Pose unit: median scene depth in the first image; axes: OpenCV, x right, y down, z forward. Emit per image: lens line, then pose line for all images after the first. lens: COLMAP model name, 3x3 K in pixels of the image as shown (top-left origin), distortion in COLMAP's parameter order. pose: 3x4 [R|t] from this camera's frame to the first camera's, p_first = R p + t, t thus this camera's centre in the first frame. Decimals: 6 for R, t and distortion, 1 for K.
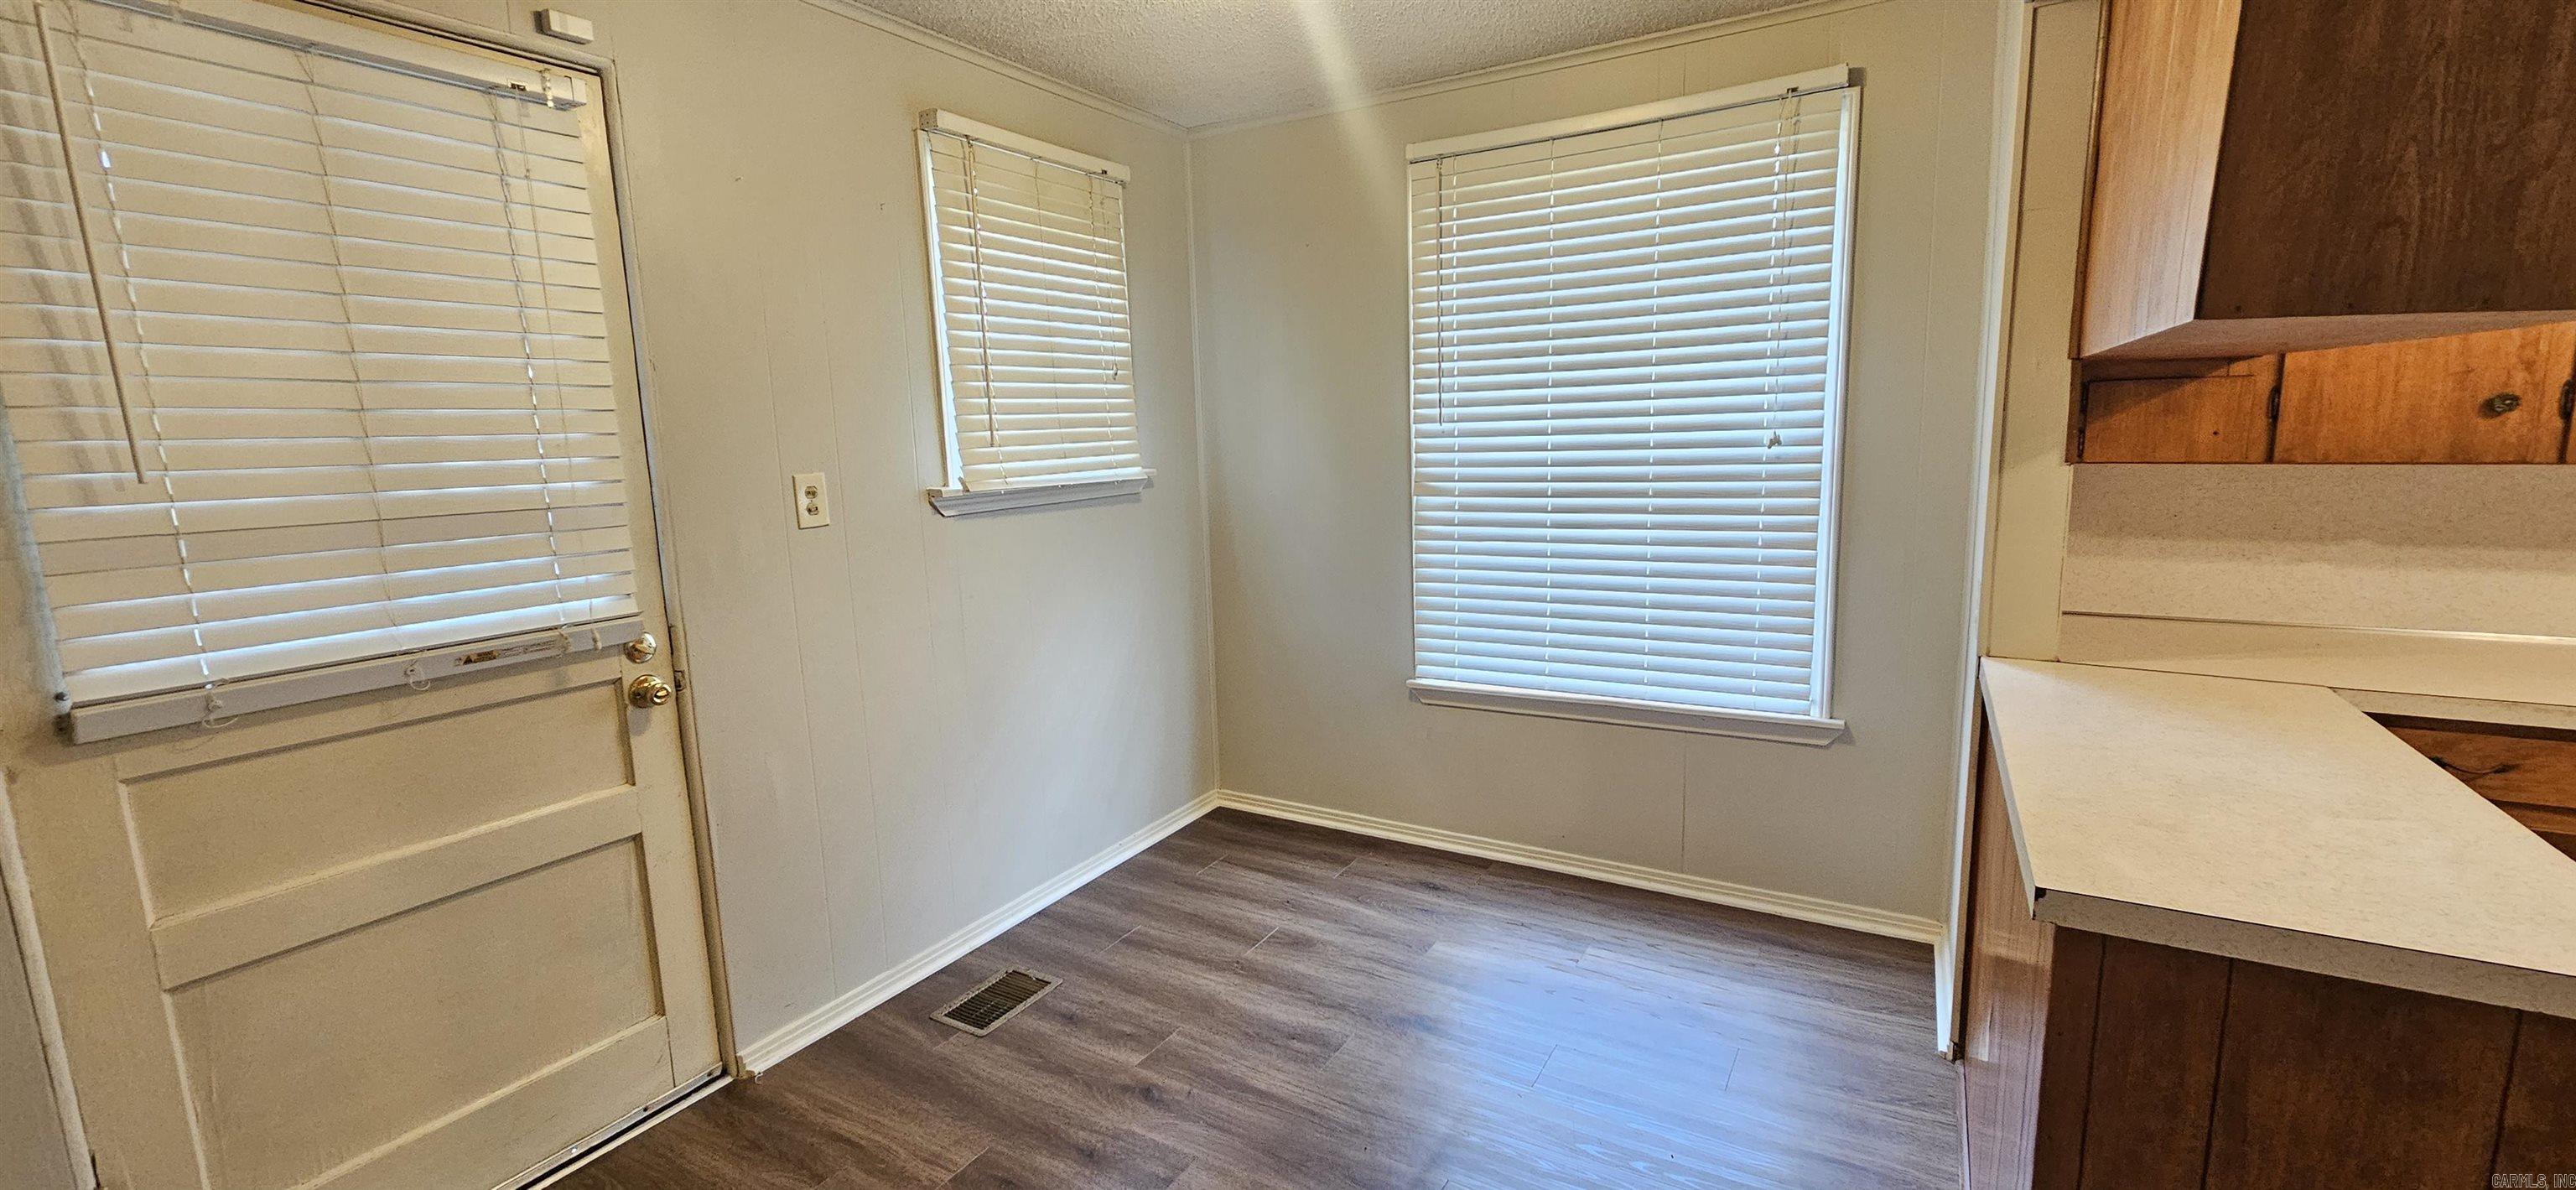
lens RADIAL K [[1053.8, 0, 1291.9], [0, 1053.8, 588.8], [0, 0, 1]] dist [-0.001092, -0.001294]
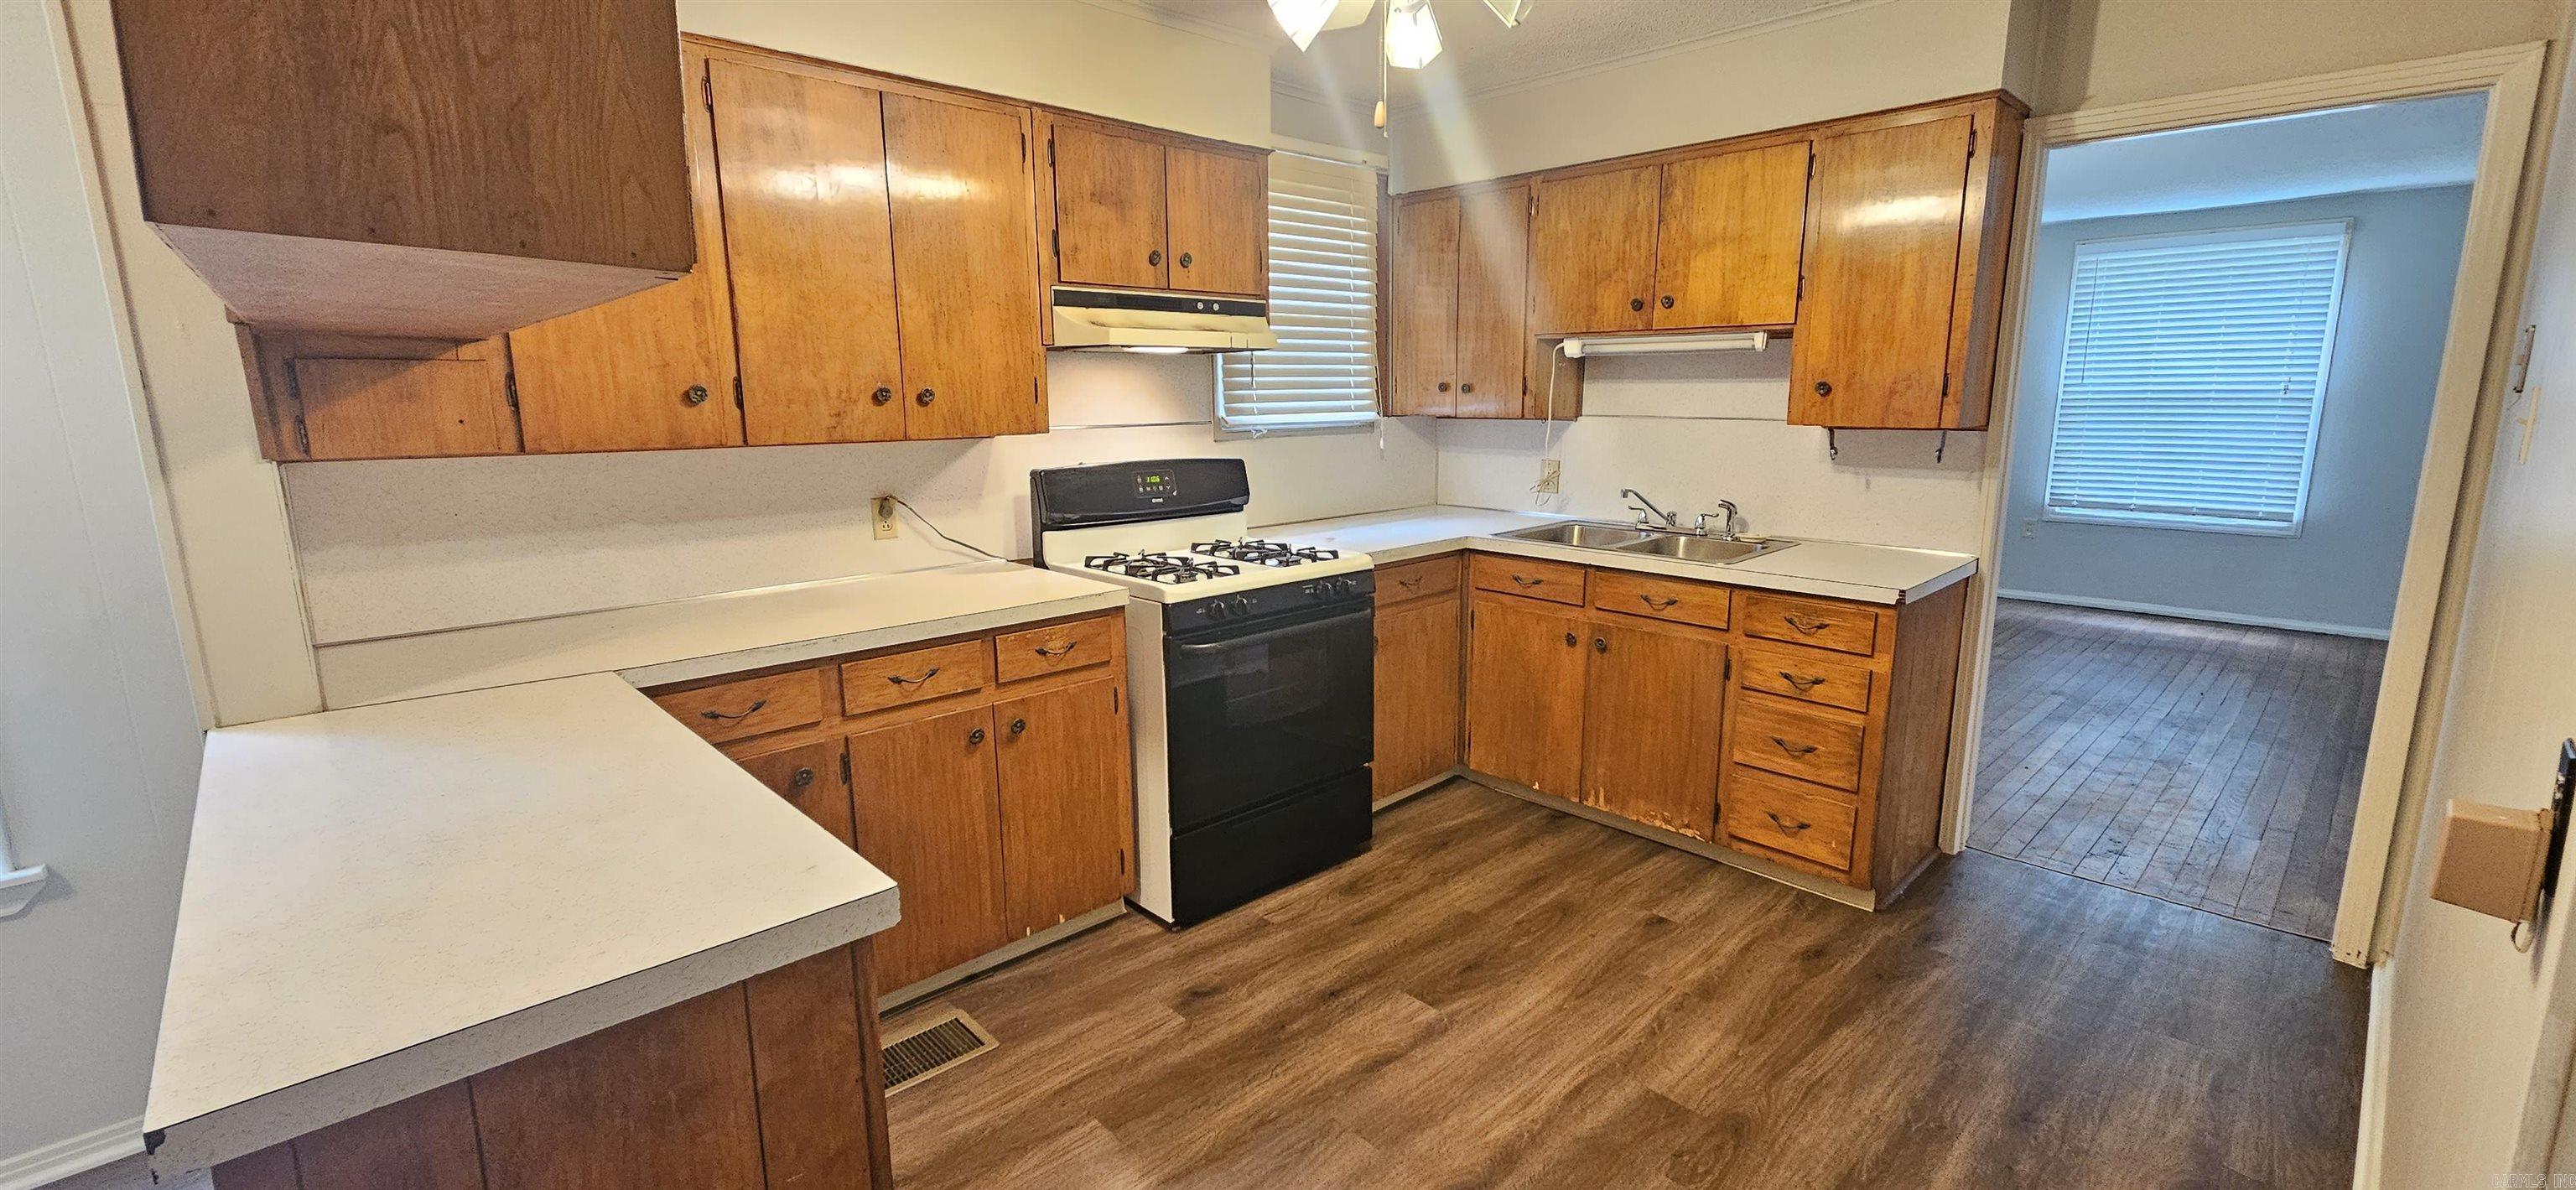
lens RADIAL K [[1053.8, 0, 1285.8], [0, 1053.8, 589.0], [0, 0, 1]] dist [-0.001092, -0.001294]
pose [[0.263698, -0.150547, 0.952785, 0.173290], [0.153408, 0.981720, 0.112661, 0.001037], [-0.952328, 0.116457, 0.281972, 0.076664]]
